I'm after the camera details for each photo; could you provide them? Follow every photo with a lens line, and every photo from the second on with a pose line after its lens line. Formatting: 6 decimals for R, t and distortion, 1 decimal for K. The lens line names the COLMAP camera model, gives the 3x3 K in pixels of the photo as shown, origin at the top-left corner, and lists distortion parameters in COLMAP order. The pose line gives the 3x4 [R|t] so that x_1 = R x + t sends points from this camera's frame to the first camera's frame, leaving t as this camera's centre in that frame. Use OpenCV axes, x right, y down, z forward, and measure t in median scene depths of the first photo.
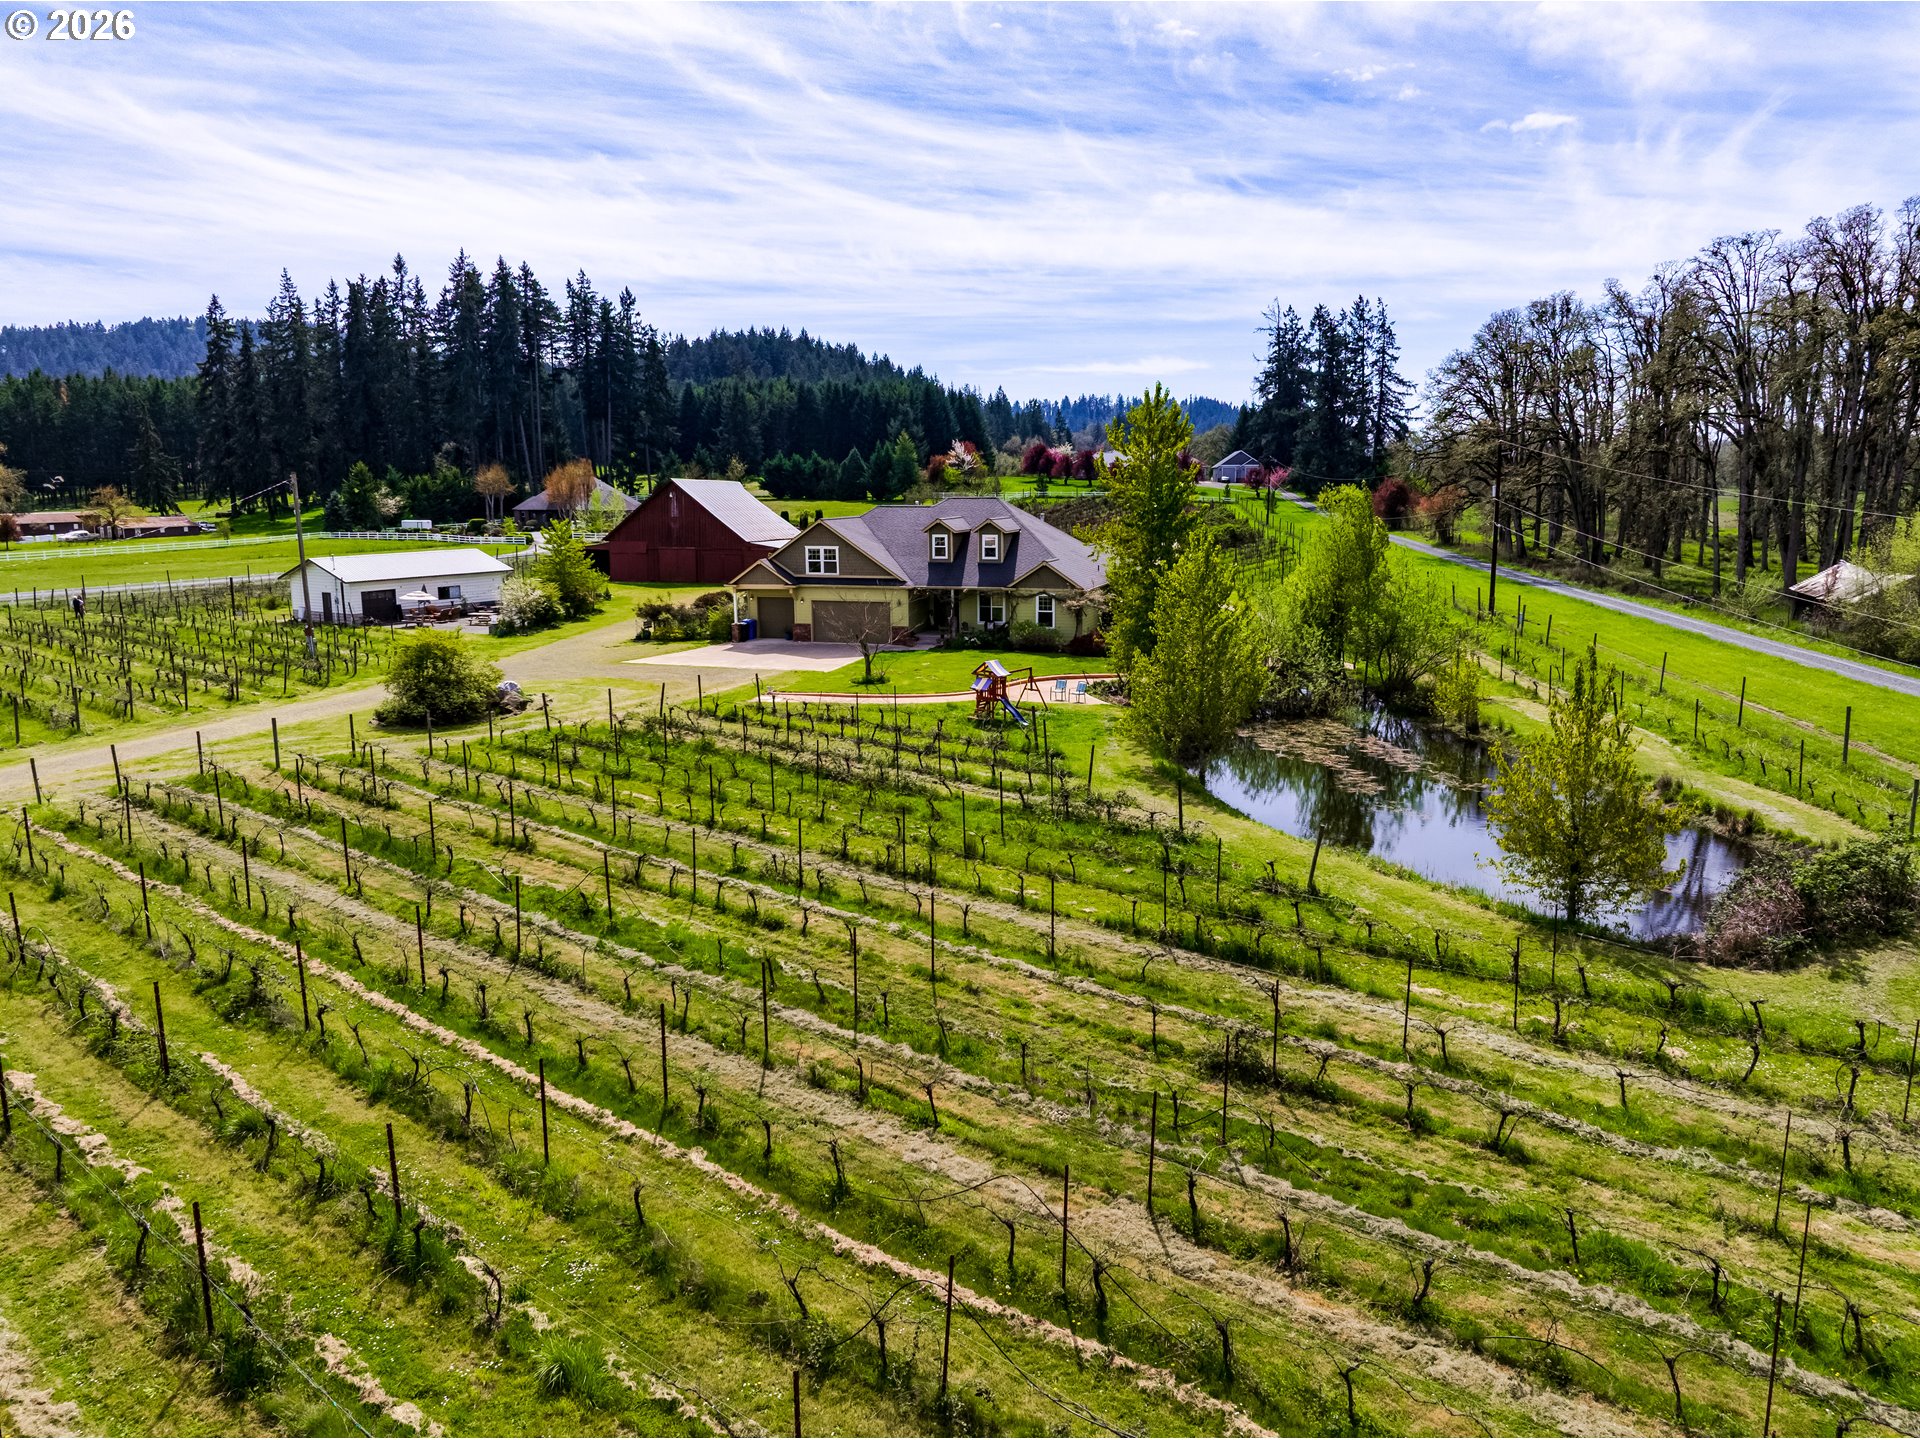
lens RADIAL K [[1378.8, 0, 961.8], [0, 1378.8, 713.0], [0, 0, 1]] dist [-0.036662, 0.006820]
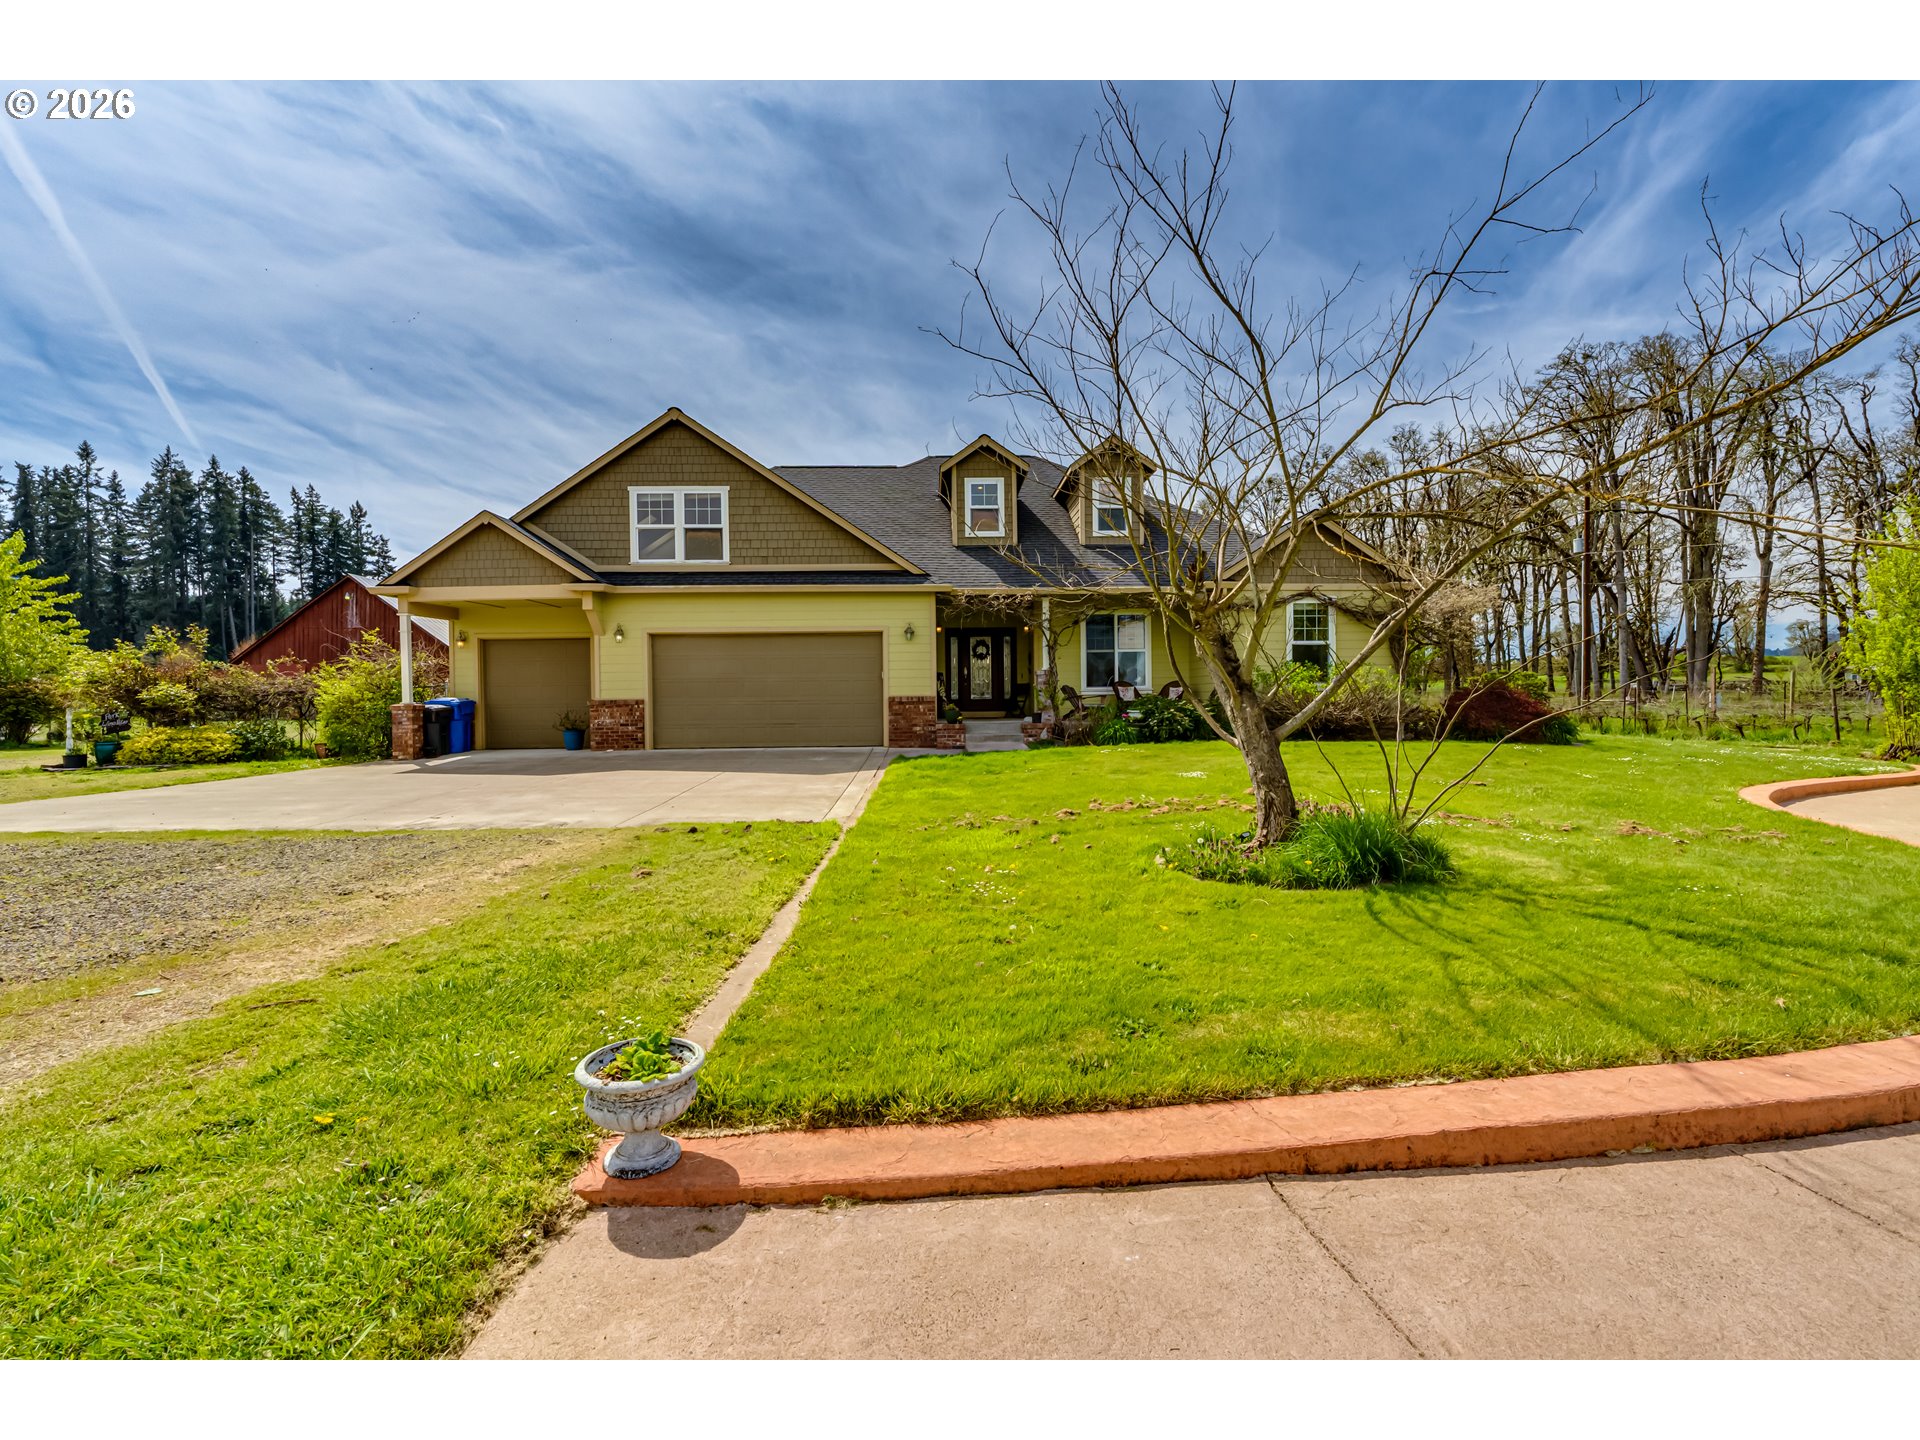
lens RADIAL K [[873.2, 0, 956.7], [0, 873.2, 730.9], [0, 0, 1]] dist [-0.010218, 0.003352]
pose [[0.940230, -0.016365, 0.340146, -0.109979], [0.062986, 0.989968, -0.126478, -0.022667], [-0.334663, 0.140343, 0.931828, 0.757589]]
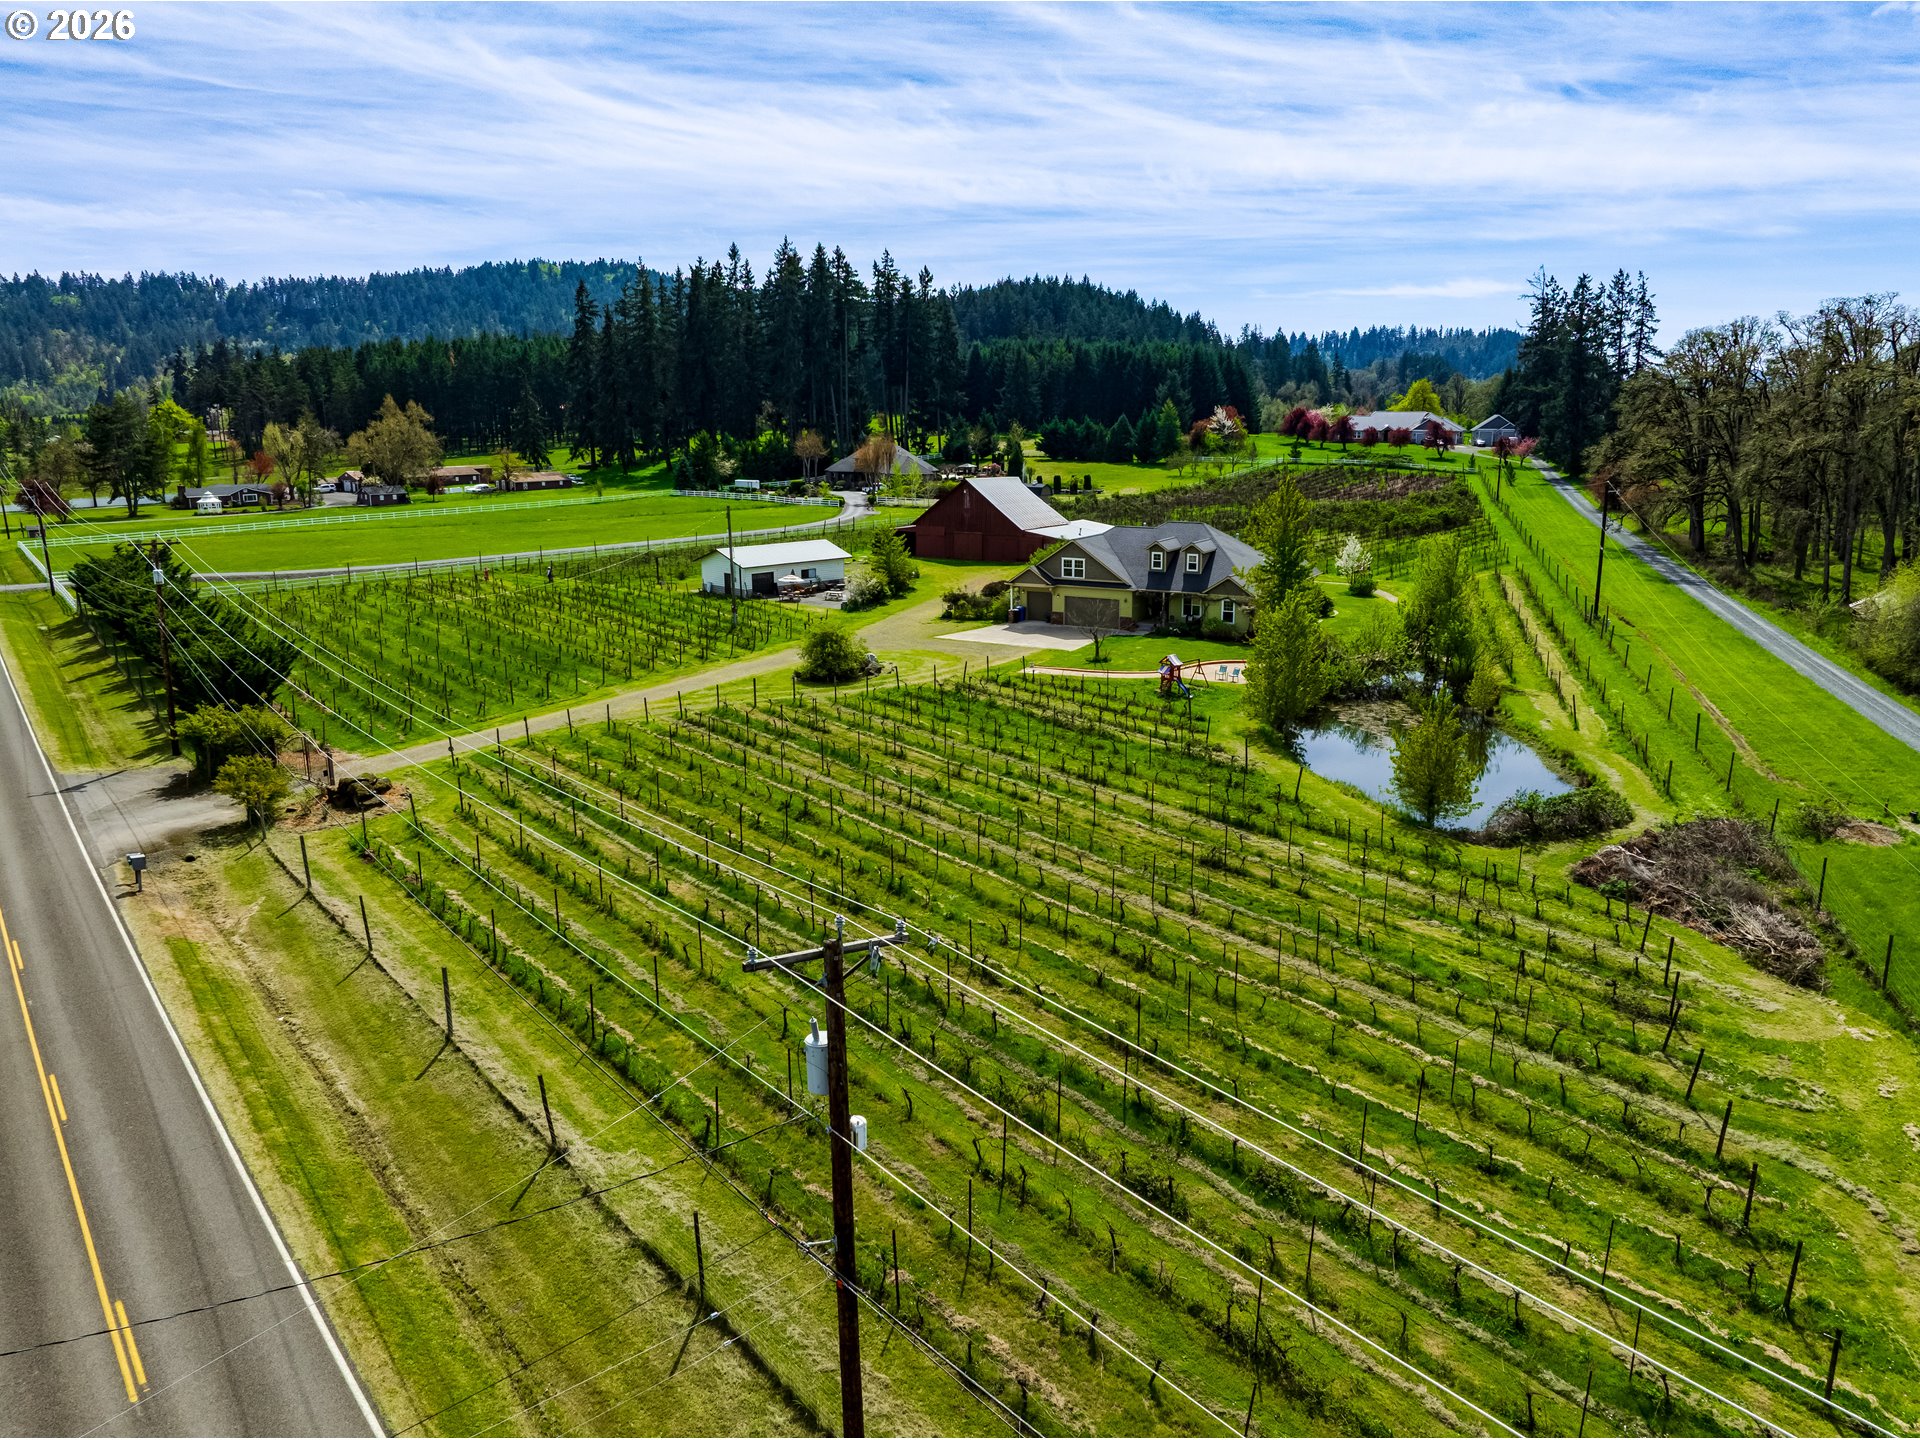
lens RADIAL K [[1378.8, 0, 965.5], [0, 1378.8, 734.7], [0, 0, 1]] dist [-0.036662, 0.006820]
pose [[0.980822, 0.049664, -0.188475, 0.064806], [-0.037010, 0.996855, 0.070078, -0.034260], [0.191362, -0.061758, 0.979575, -0.416632]]
